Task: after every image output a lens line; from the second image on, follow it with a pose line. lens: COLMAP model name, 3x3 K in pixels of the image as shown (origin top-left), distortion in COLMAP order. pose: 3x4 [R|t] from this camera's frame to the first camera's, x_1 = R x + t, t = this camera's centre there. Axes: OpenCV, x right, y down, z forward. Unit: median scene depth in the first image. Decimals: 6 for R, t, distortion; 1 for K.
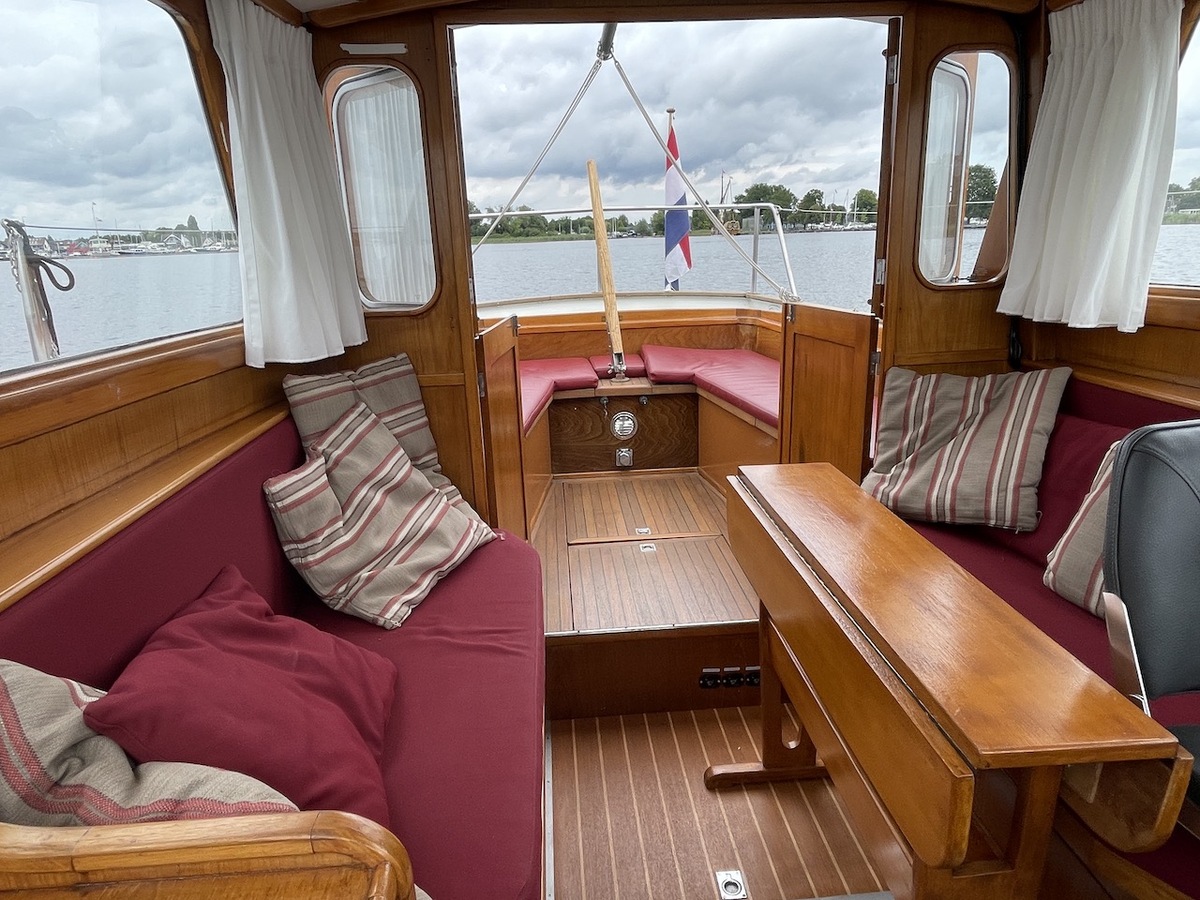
lens RADIAL K [[742.1, 0, 600.0], [0, 742.1, 450.0], [0, 0, 1]] dist [-0.009170, -0.003607]
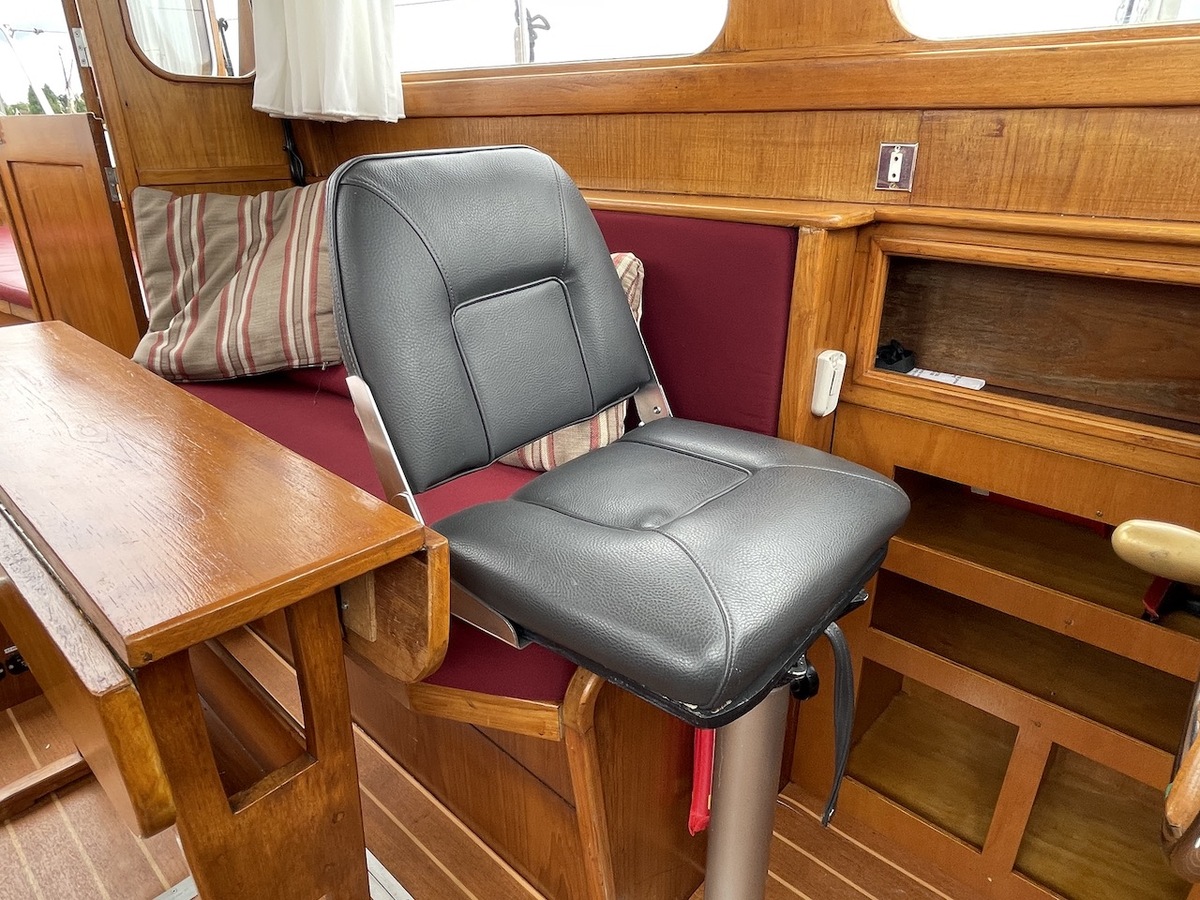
lens RADIAL K [[742.1, 0, 600.0], [0, 742.1, 450.0], [0, 0, 1]] dist [-0.009170, -0.003607]
pose [[0.723276, -0.228627, 0.651614, 0.198816], [0.155956, 0.973305, 0.168389, 0.099887], [-0.672718, -0.020168, 0.739624, 0.140108]]
